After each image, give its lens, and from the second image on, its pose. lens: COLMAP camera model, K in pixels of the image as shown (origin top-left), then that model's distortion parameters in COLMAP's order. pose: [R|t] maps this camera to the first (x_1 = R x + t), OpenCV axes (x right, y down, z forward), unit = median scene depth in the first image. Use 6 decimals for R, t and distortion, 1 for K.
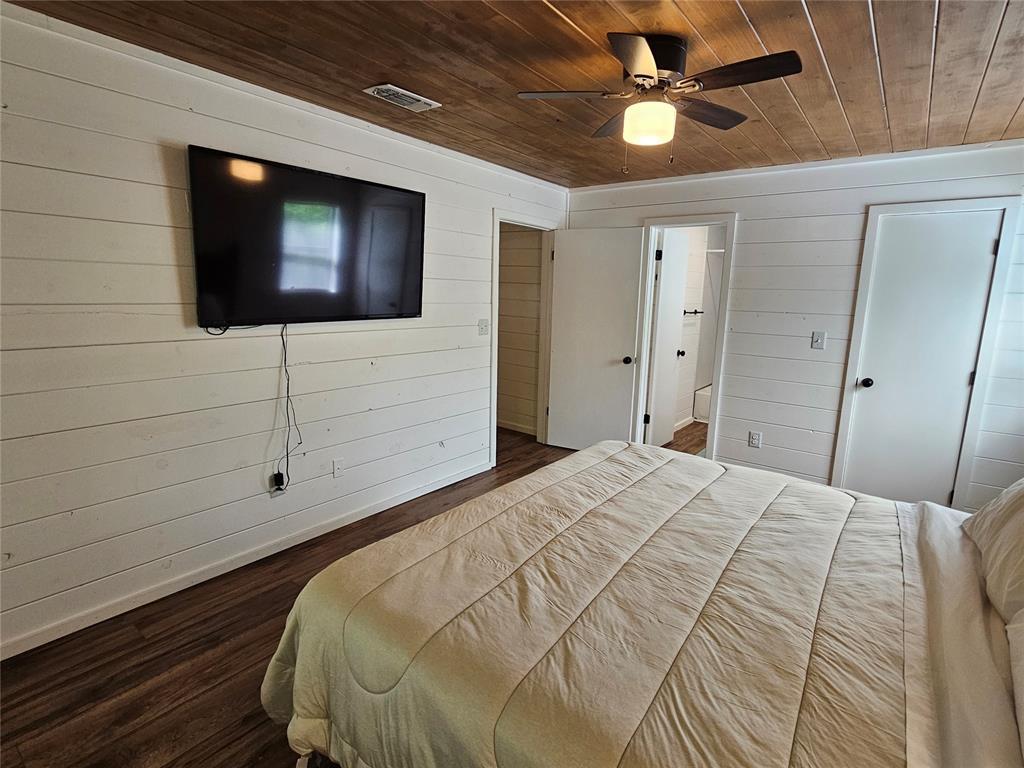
lens RADIAL K [[518.7, 0, 513.8], [0, 518.7, 380.4], [0, 0, 1]] dist [-0.002207, 0.000054]
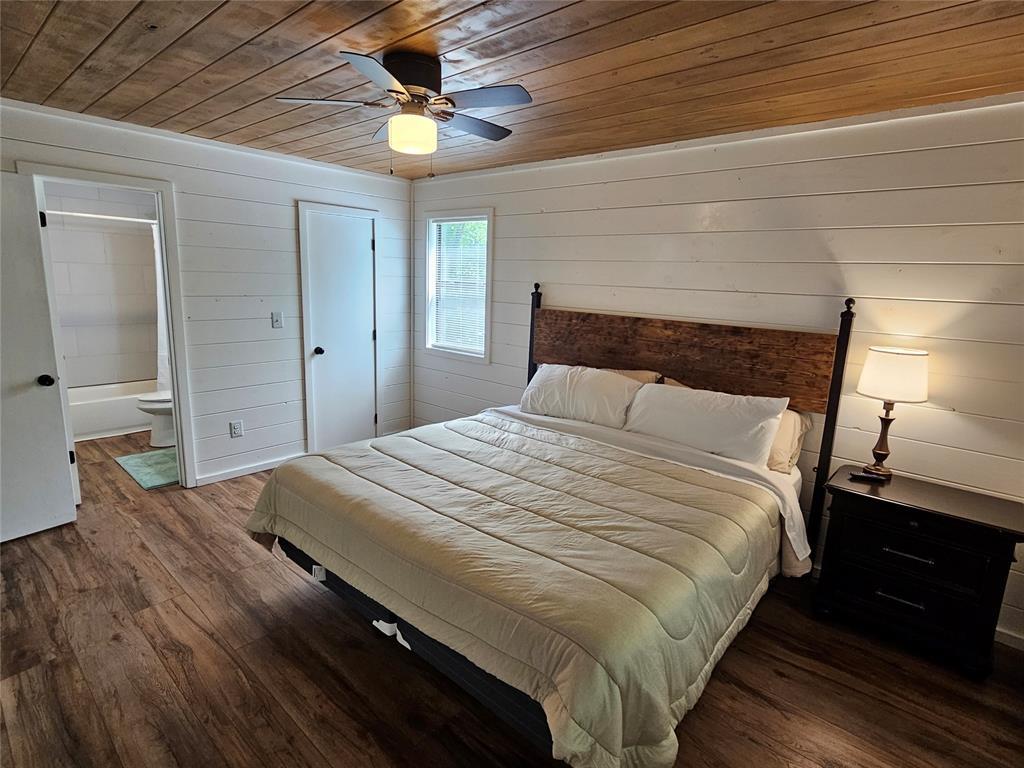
lens RADIAL K [[518.7, 0, 541.1], [0, 518.7, 378.5], [0, 0, 1]] dist [-0.002207, 0.000054]
pose [[0.038166, -0.214967, 0.975875, -0.799761], [0.137041, 0.968485, 0.207980, -0.184553], [-0.989830, 0.125797, 0.066423, 0.676691]]
